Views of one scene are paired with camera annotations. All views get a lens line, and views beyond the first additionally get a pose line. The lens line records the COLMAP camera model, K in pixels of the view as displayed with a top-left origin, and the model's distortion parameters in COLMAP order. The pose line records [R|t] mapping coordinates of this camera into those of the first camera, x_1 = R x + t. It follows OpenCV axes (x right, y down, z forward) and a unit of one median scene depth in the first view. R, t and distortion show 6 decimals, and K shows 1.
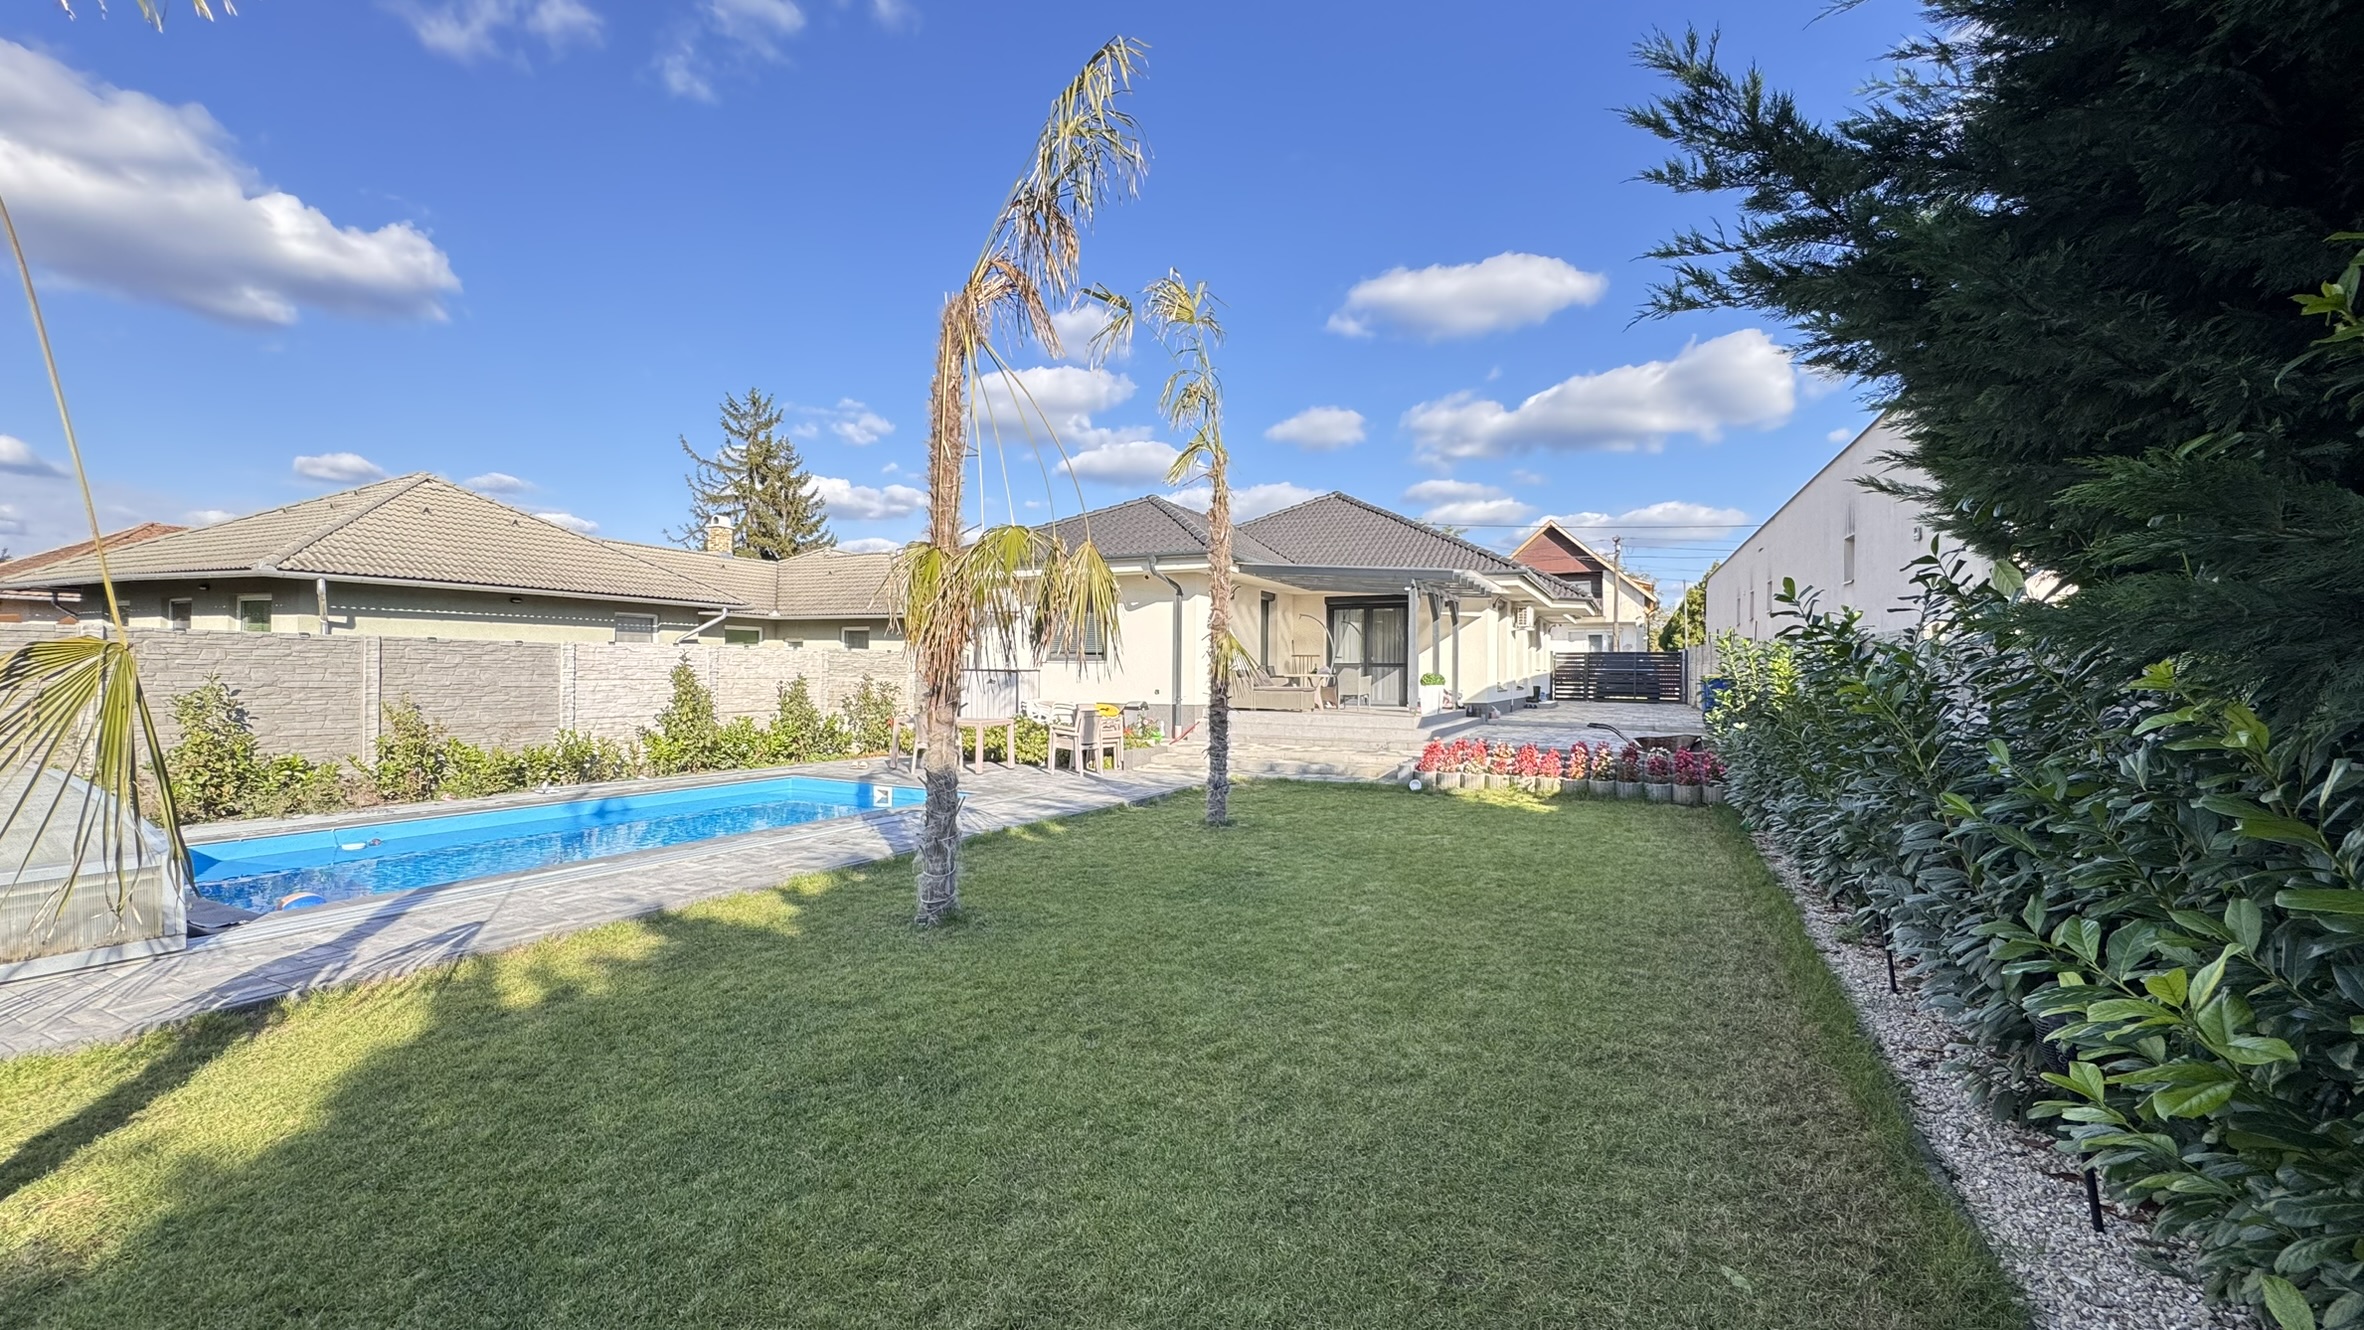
lens RADIAL K [[944.1, 0, 1189.0], [0, 944.1, 668.9], [0, 0, 1]] dist [-0.001964, 0.000853]
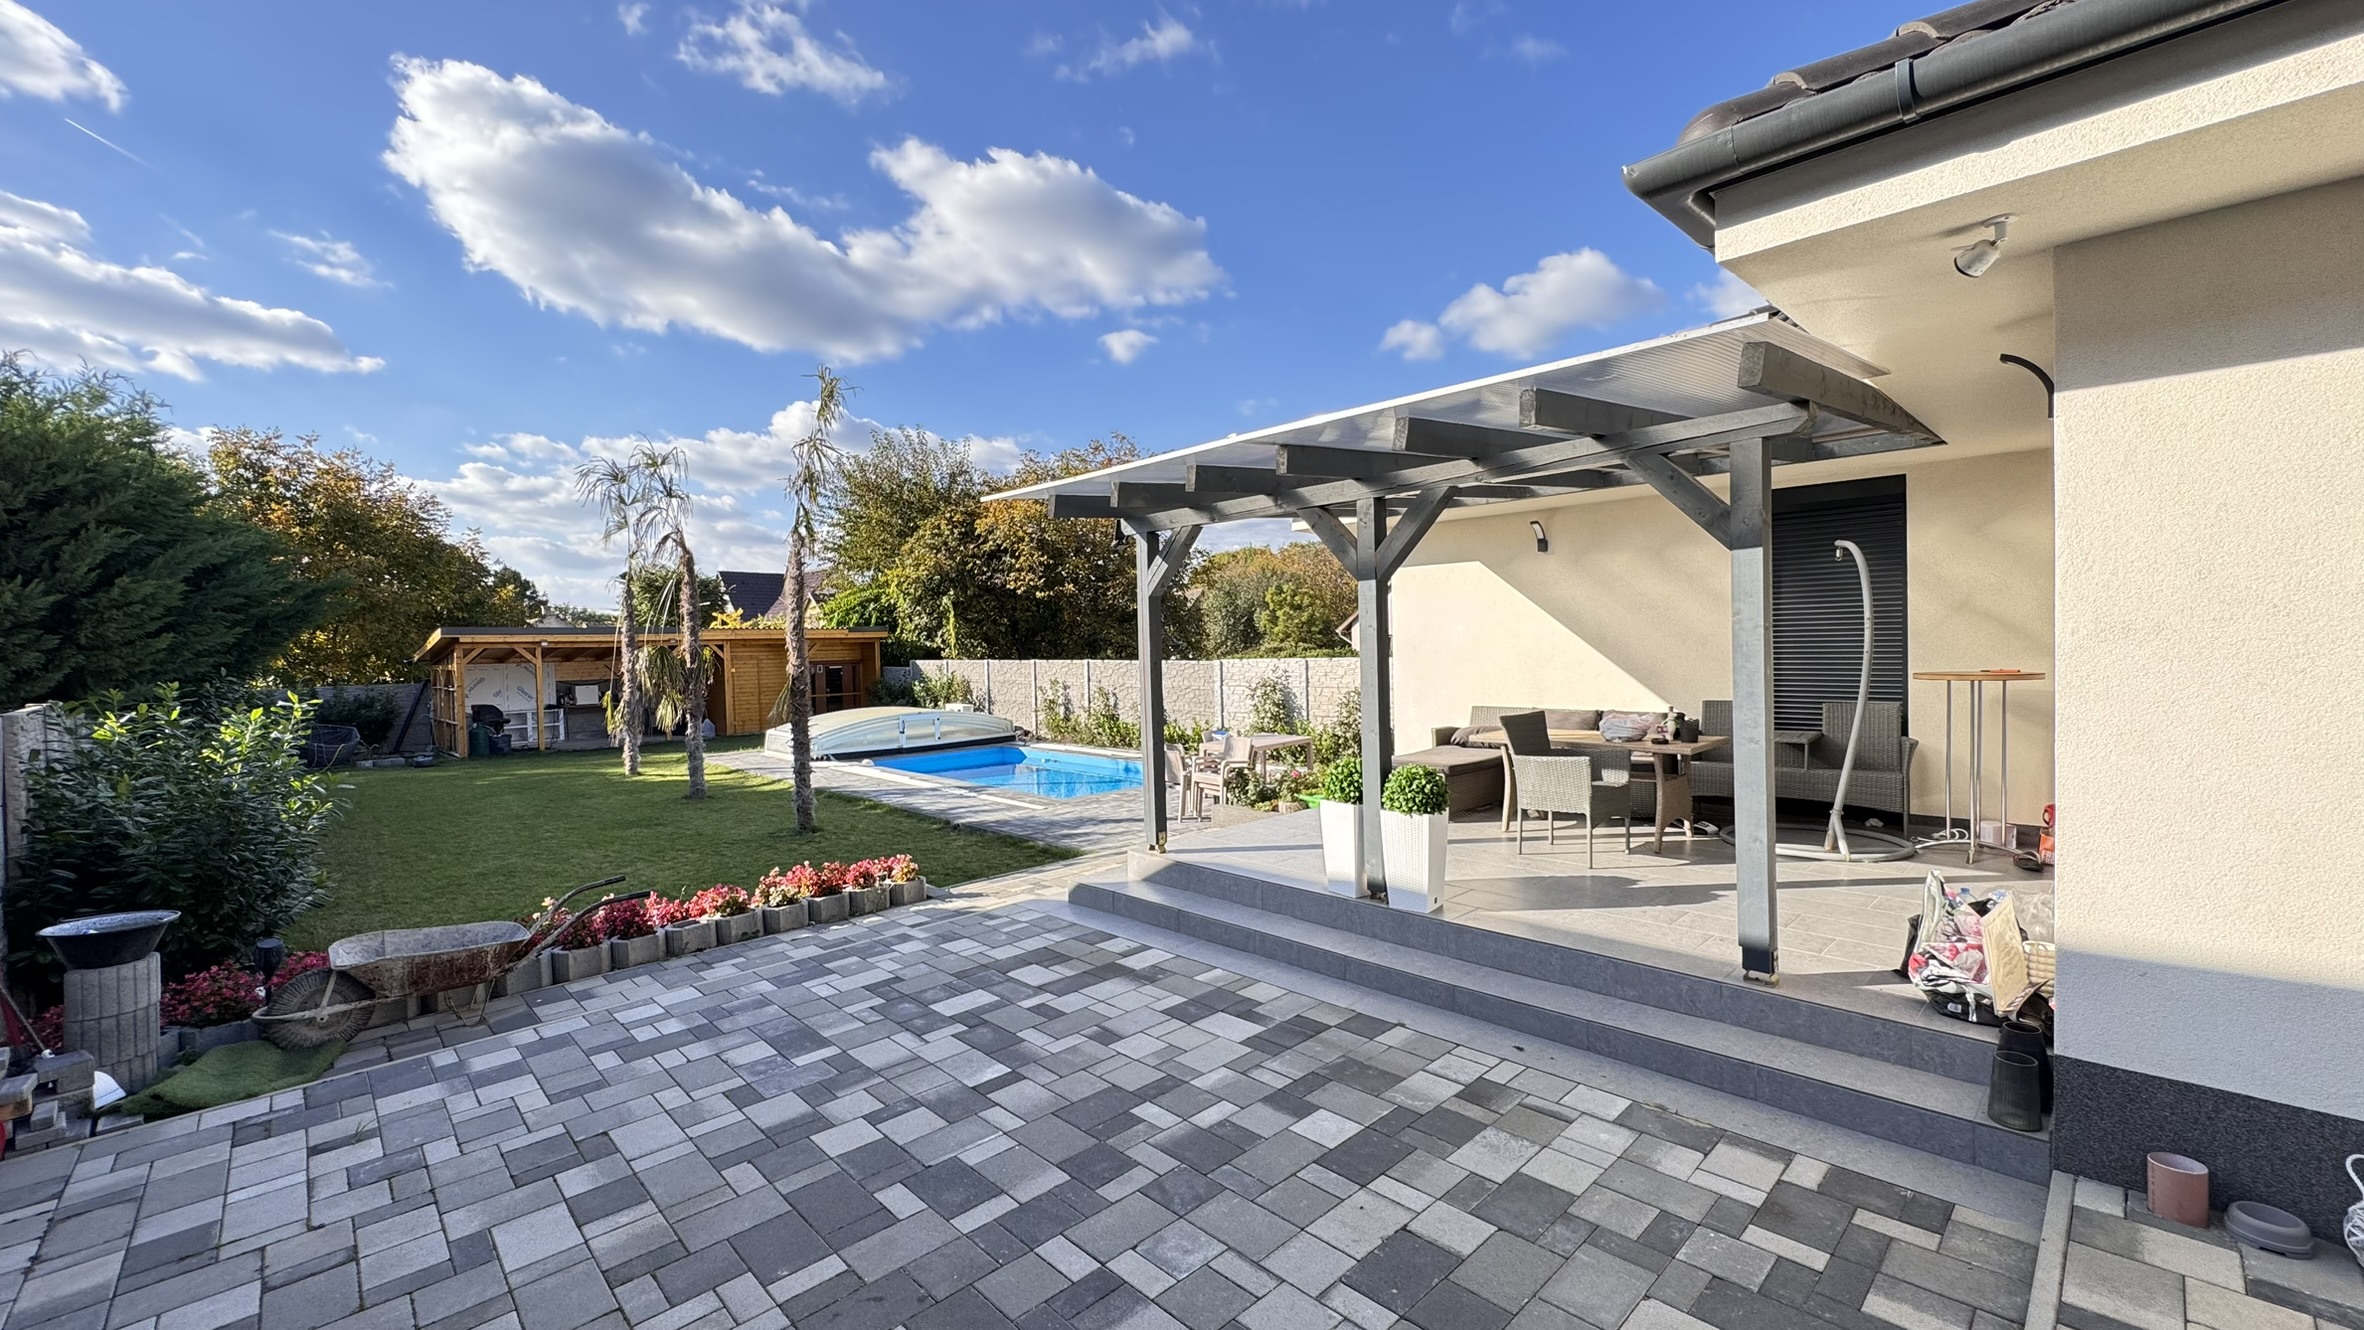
lens RADIAL K [[944.1, 0, 1187.8], [0, 944.1, 671.7], [0, 0, 1]] dist [-0.001964, 0.000853]
pose [[-0.343358, 0.031133, -0.938689, 0.458179], [0.031032, 0.999281, 0.021792, -0.027391], [0.938692, -0.021647, -0.344077, 0.859035]]
